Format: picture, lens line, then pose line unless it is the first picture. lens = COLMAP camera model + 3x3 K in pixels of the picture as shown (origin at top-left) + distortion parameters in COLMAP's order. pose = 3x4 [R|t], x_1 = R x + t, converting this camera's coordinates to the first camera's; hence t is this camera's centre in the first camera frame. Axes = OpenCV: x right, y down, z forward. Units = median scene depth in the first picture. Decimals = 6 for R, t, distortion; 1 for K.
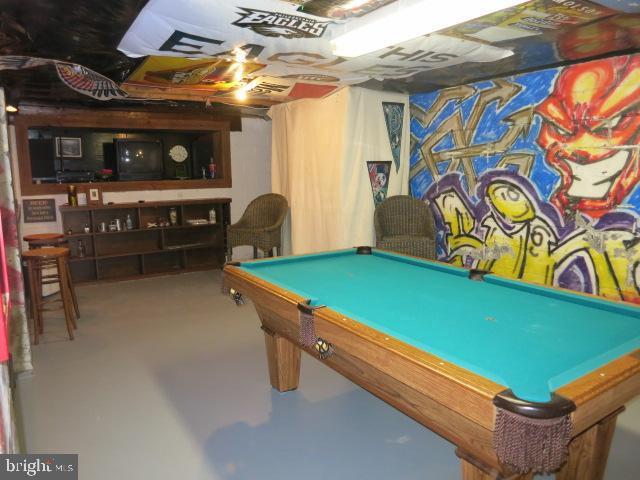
lens RADIAL K [[458.1, 0, 318.7], [0, 458.1, 237.5], [0, 0, 1]] dist [-0.036491, -0.001756]
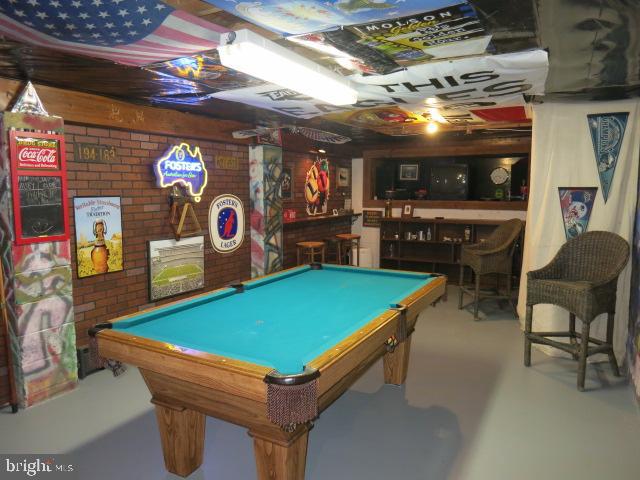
lens RADIAL K [[458.1, 0, 319.4], [0, 458.1, 240.9], [0, 0, 1]] dist [-0.036491, -0.001756]
pose [[0.479185, 0.111540, -0.870598, 0.582813], [-0.136377, 0.989308, 0.051686, -0.046686], [0.867054, 0.093962, 0.489273, 0.194353]]
